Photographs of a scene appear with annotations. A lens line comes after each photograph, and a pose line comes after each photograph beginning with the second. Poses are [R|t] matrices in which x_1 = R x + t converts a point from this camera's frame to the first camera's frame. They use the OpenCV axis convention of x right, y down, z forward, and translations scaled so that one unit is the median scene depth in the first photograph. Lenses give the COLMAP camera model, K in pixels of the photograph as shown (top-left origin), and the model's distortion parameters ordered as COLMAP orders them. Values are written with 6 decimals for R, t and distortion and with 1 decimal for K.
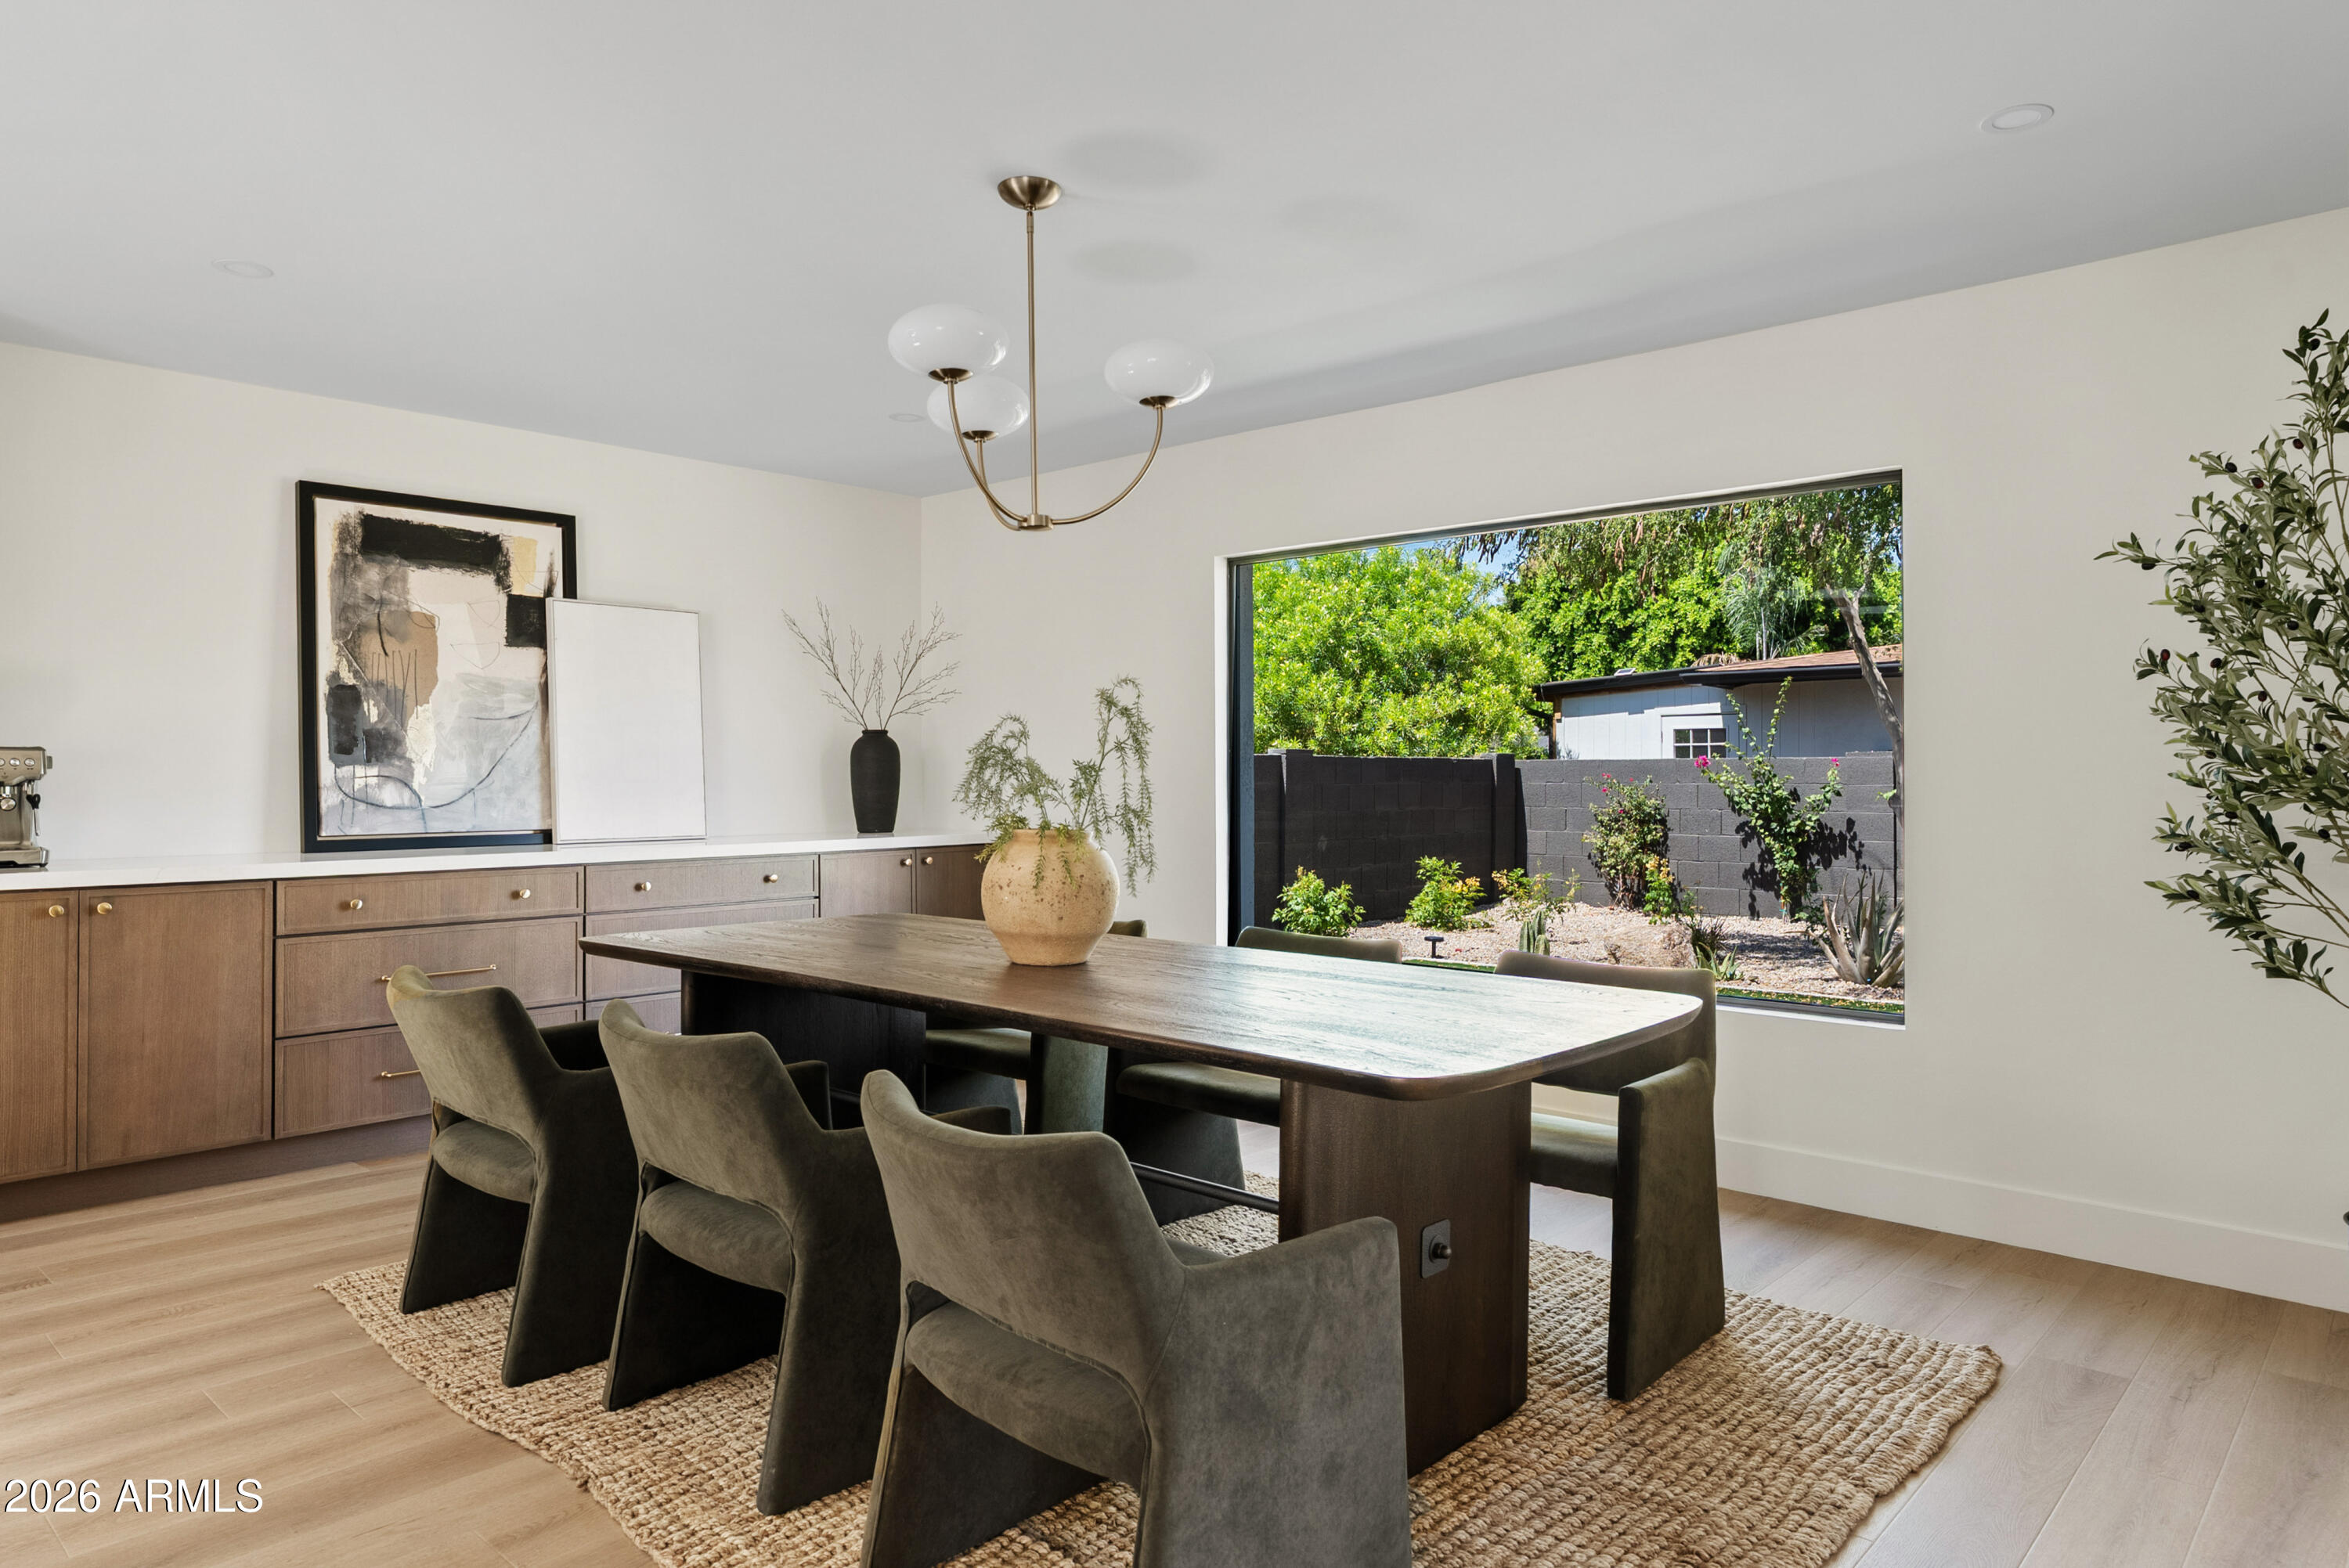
lens RADIAL K [[1472.7, 0, 1176.9], [0, 1472.7, 763.2], [0, 0, 1]] dist [-0.005668, -0.000409]
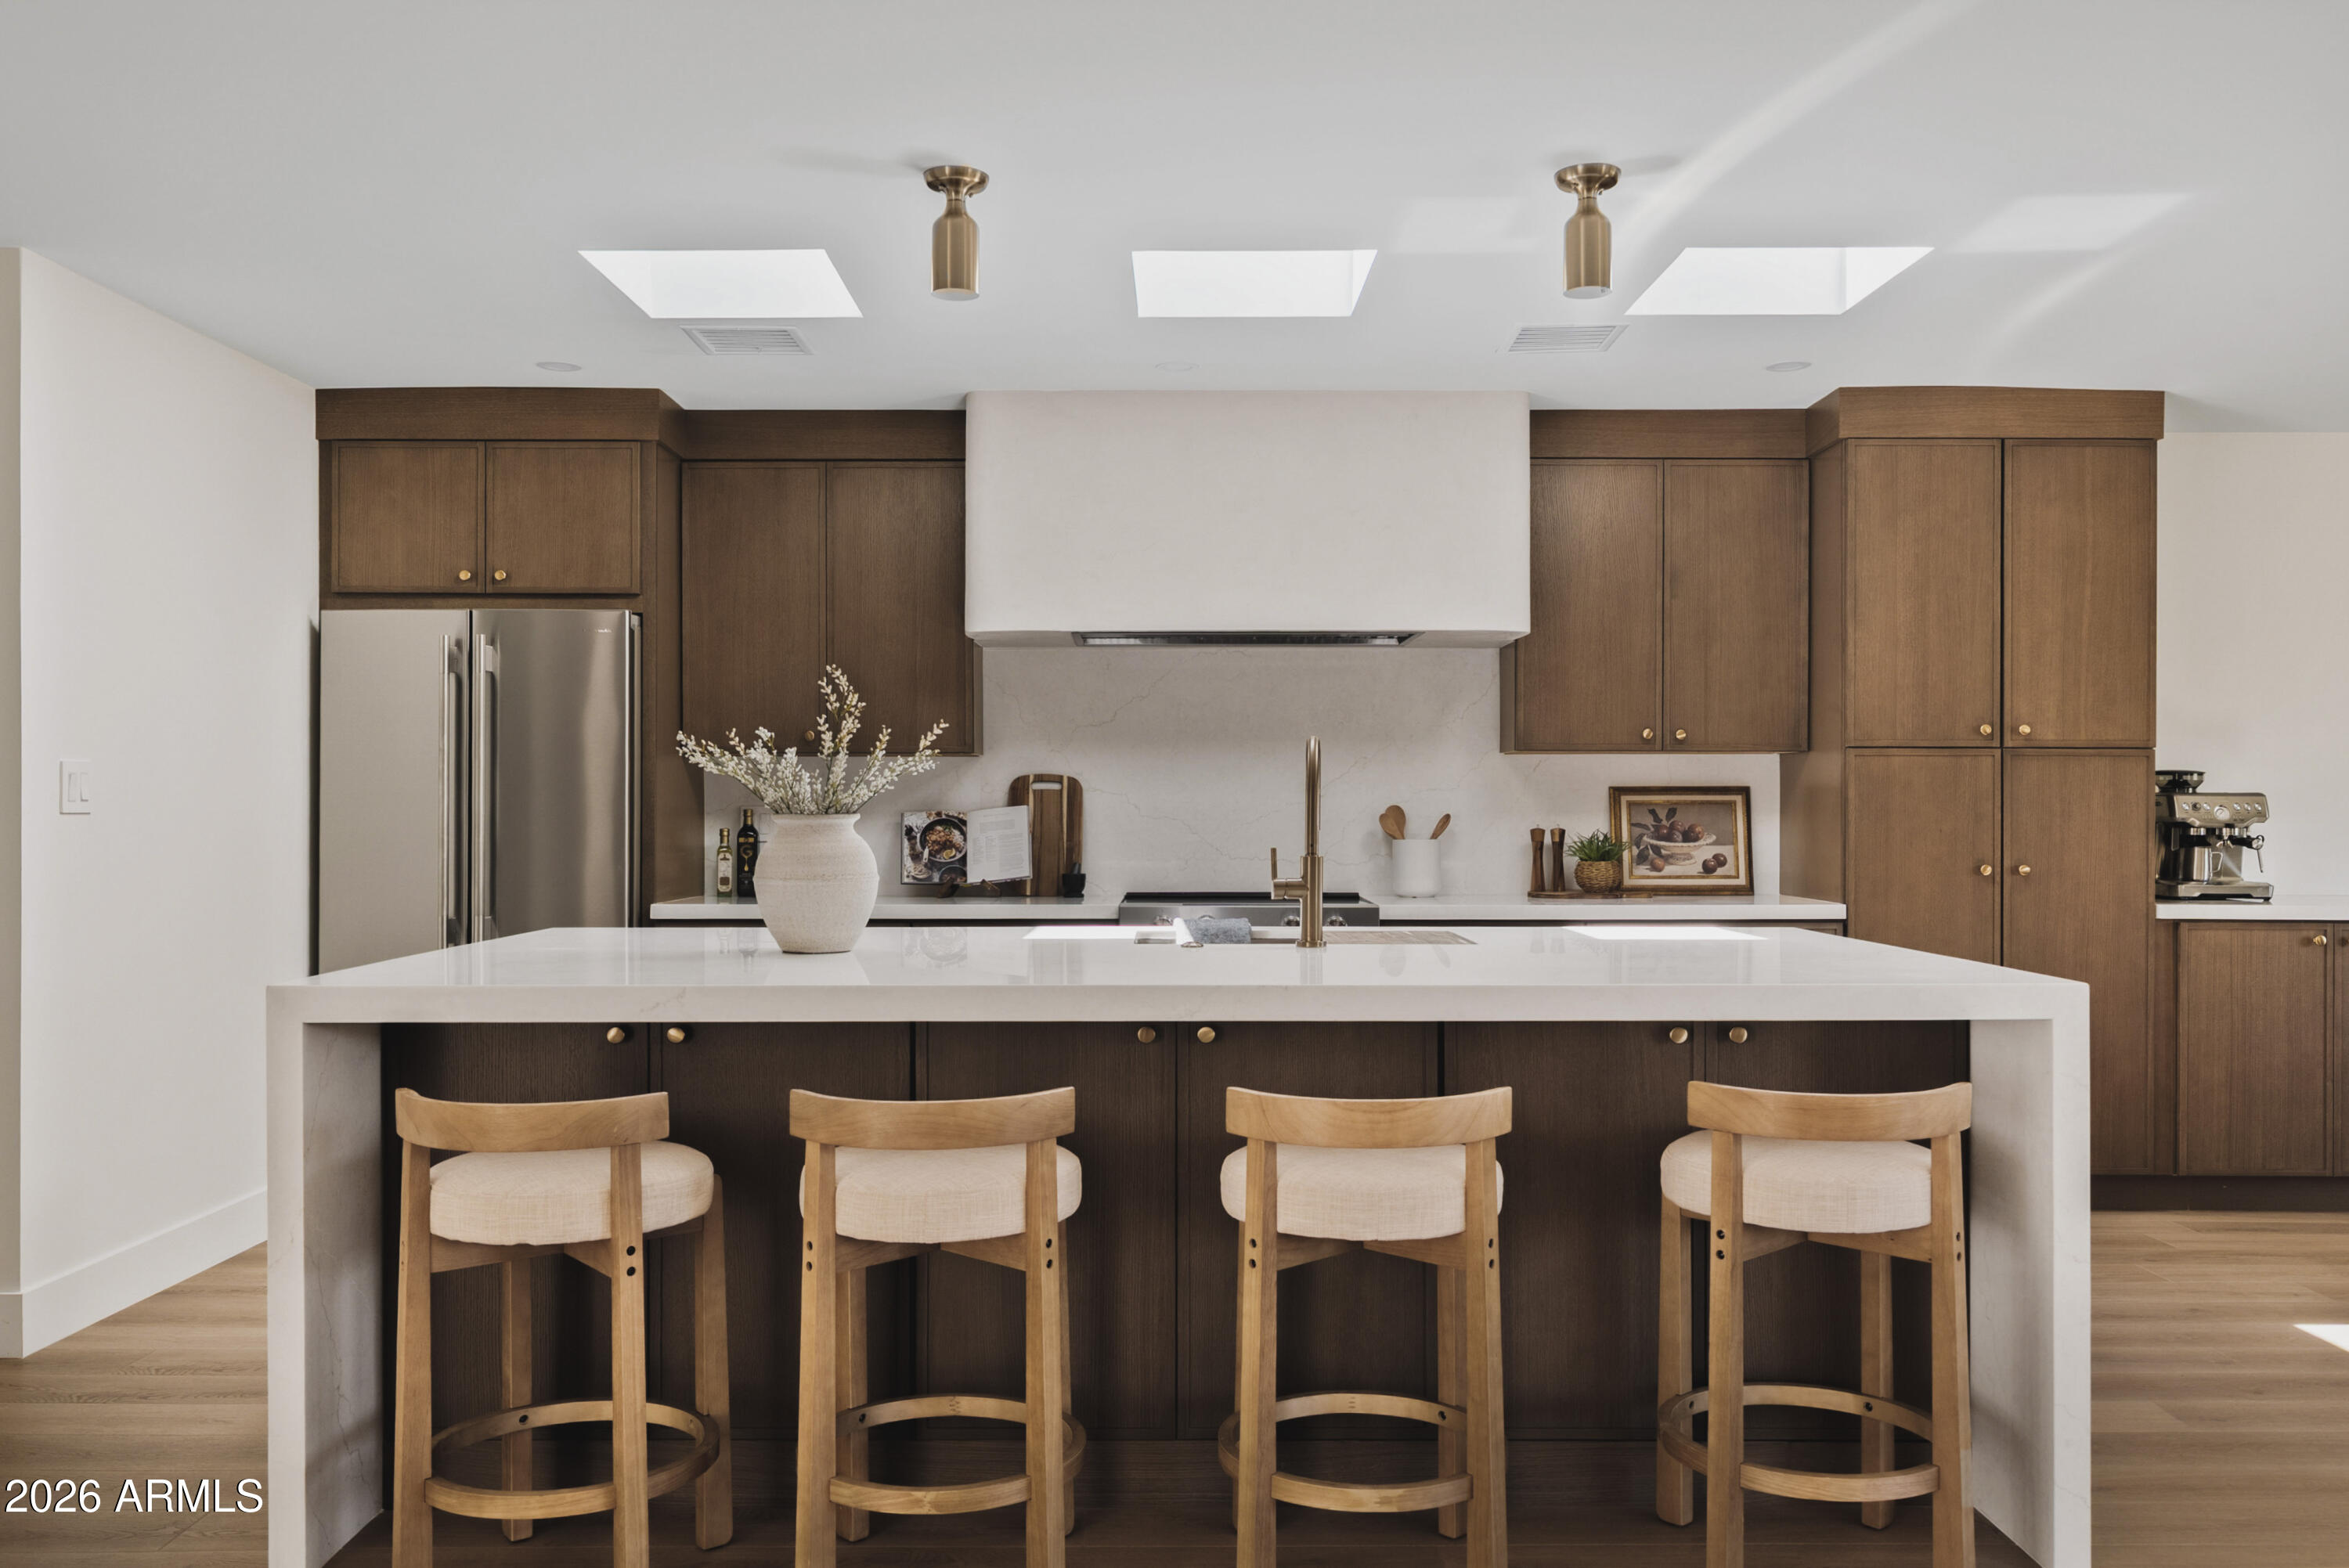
lens RADIAL K [[1846.2, 0, 1161.9], [0, 1846.2, 802.2], [0, 0, 1]] dist [0.003645, 0.005959]
pose [[0.683454, 0.002177, -0.729990, -0.252048], [0.003400, 0.999975, 0.006166, -0.012559], [0.729986, -0.006697, 0.683430, -0.455768]]
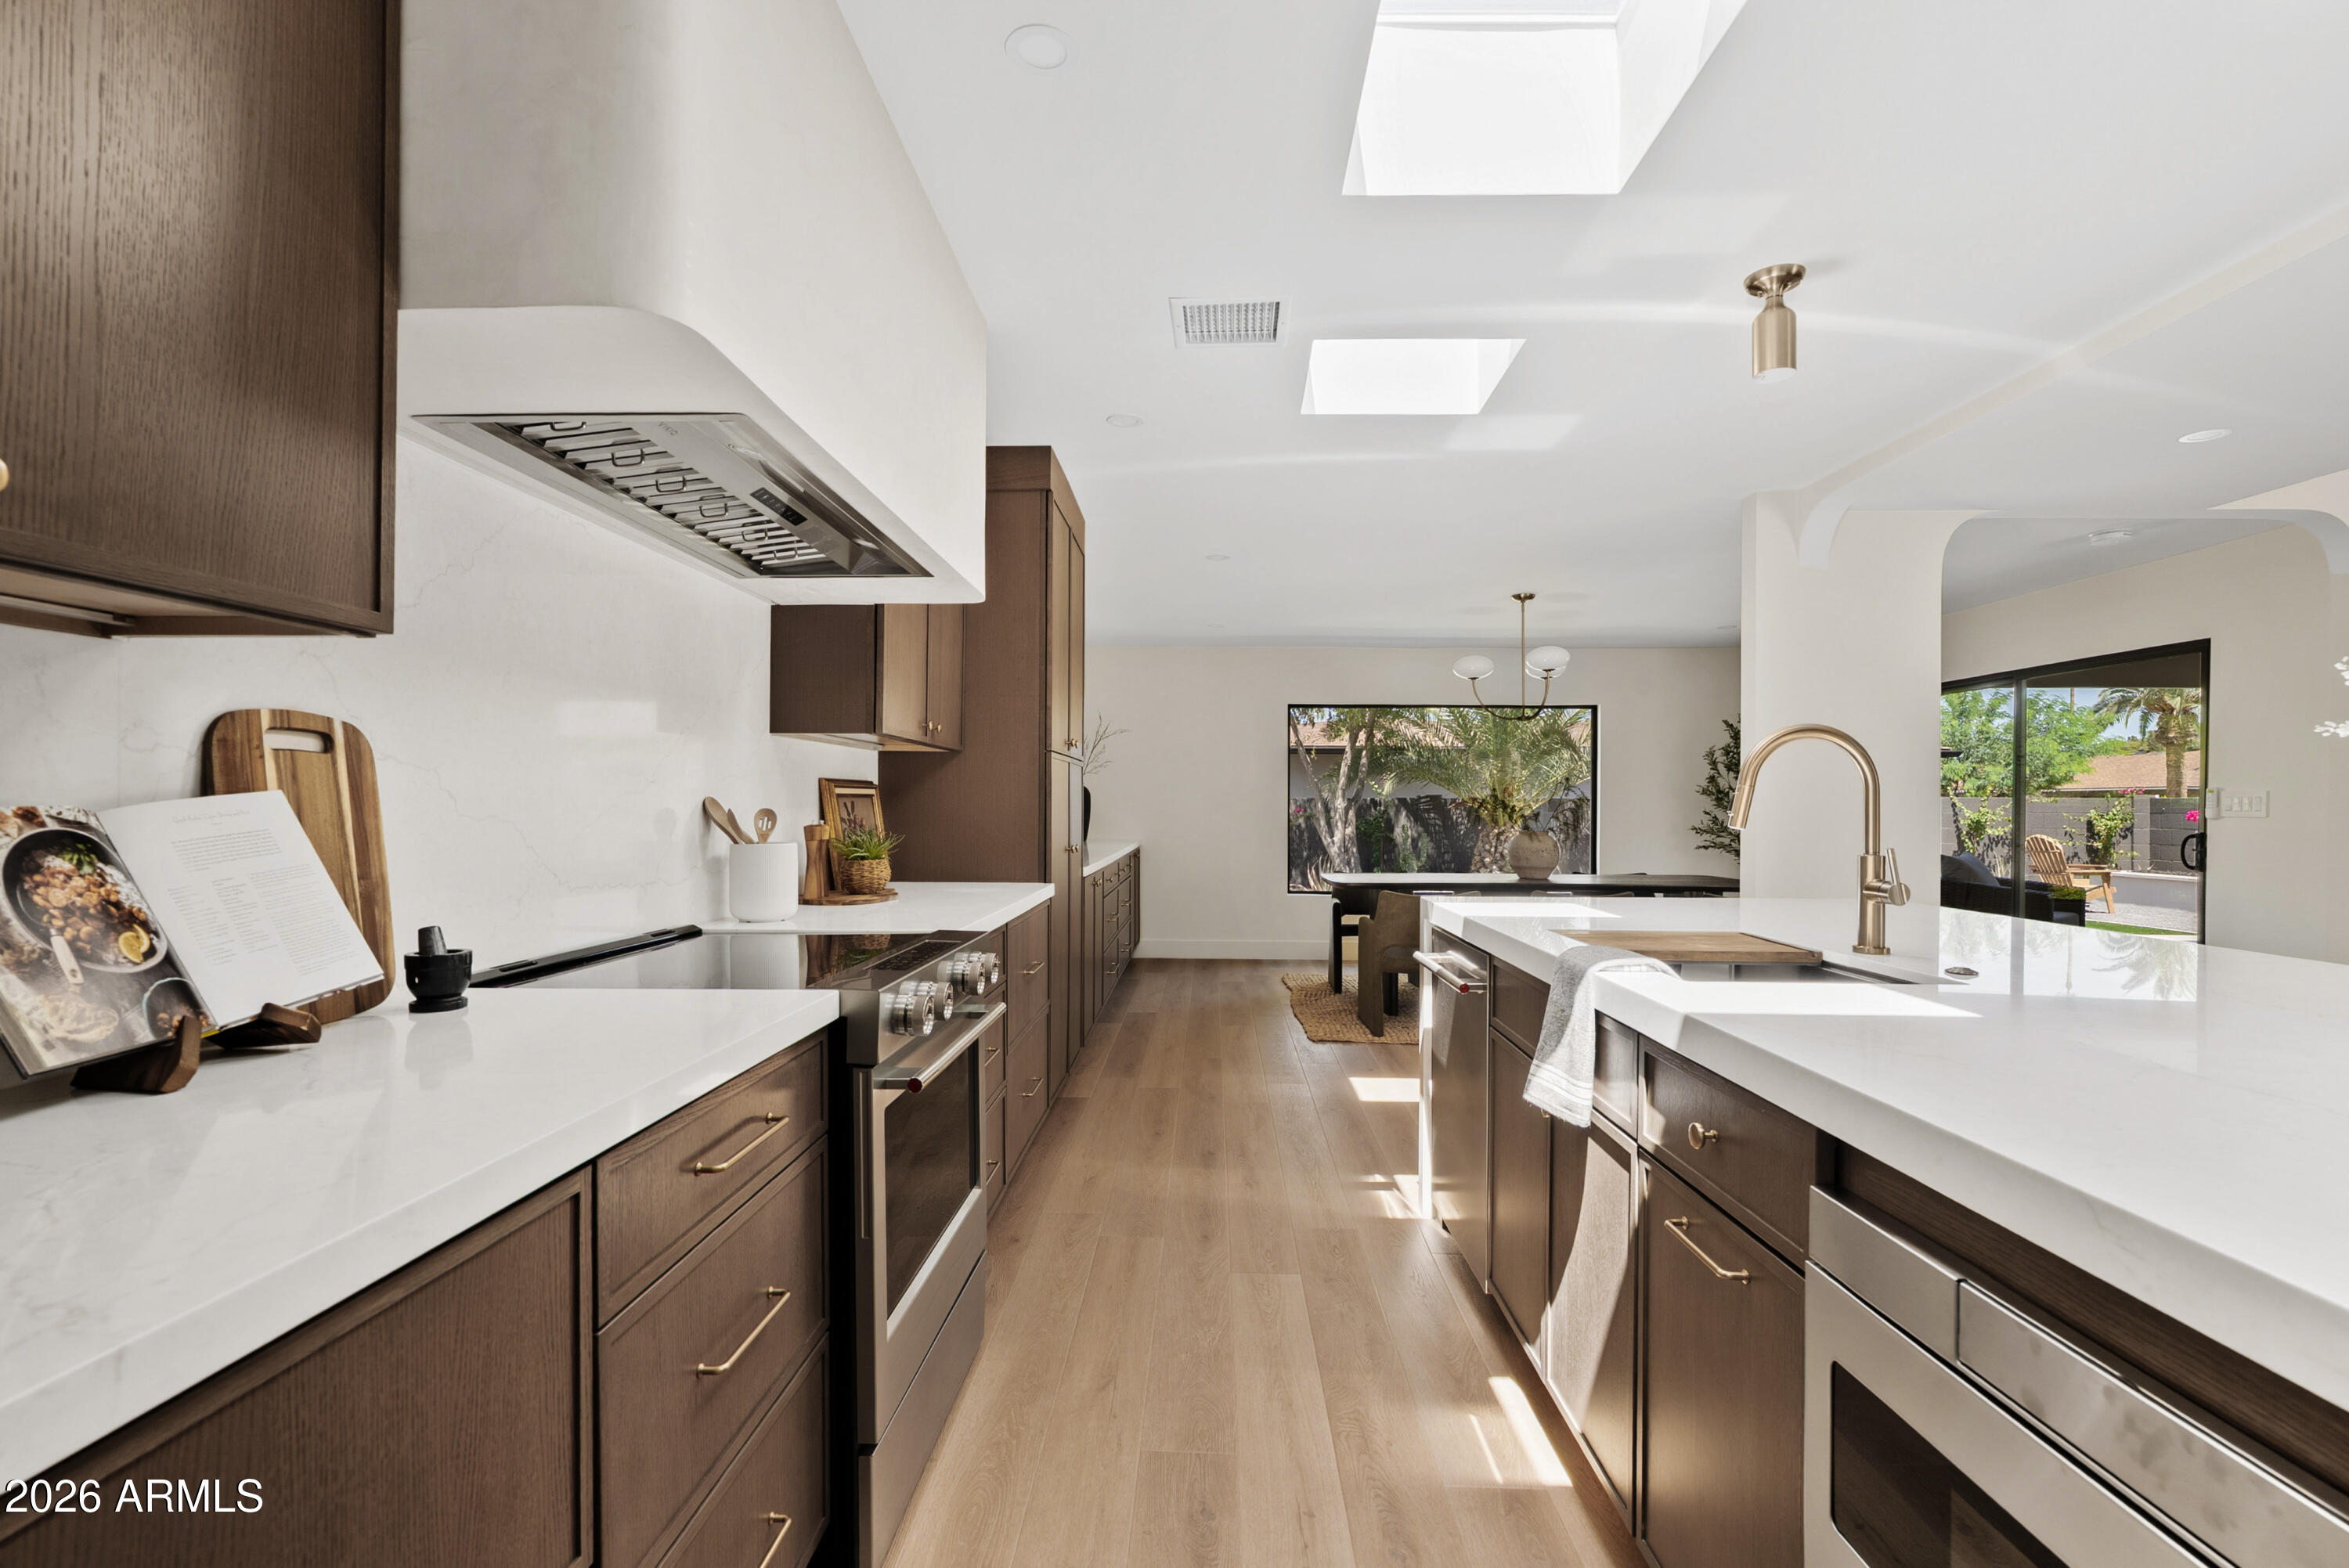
lens RADIAL K [[1090.4, 0, 1153.2], [0, 1090.4, 802.0], [0, 0, 1]] dist [-0.009048, 0.002659]
pose [[0.757448, 0.006890, 0.652859, -1.177761], [-0.009812, 0.999952, 0.000831, -0.003185], [-0.652821, -0.007035, 0.757479, -0.051958]]
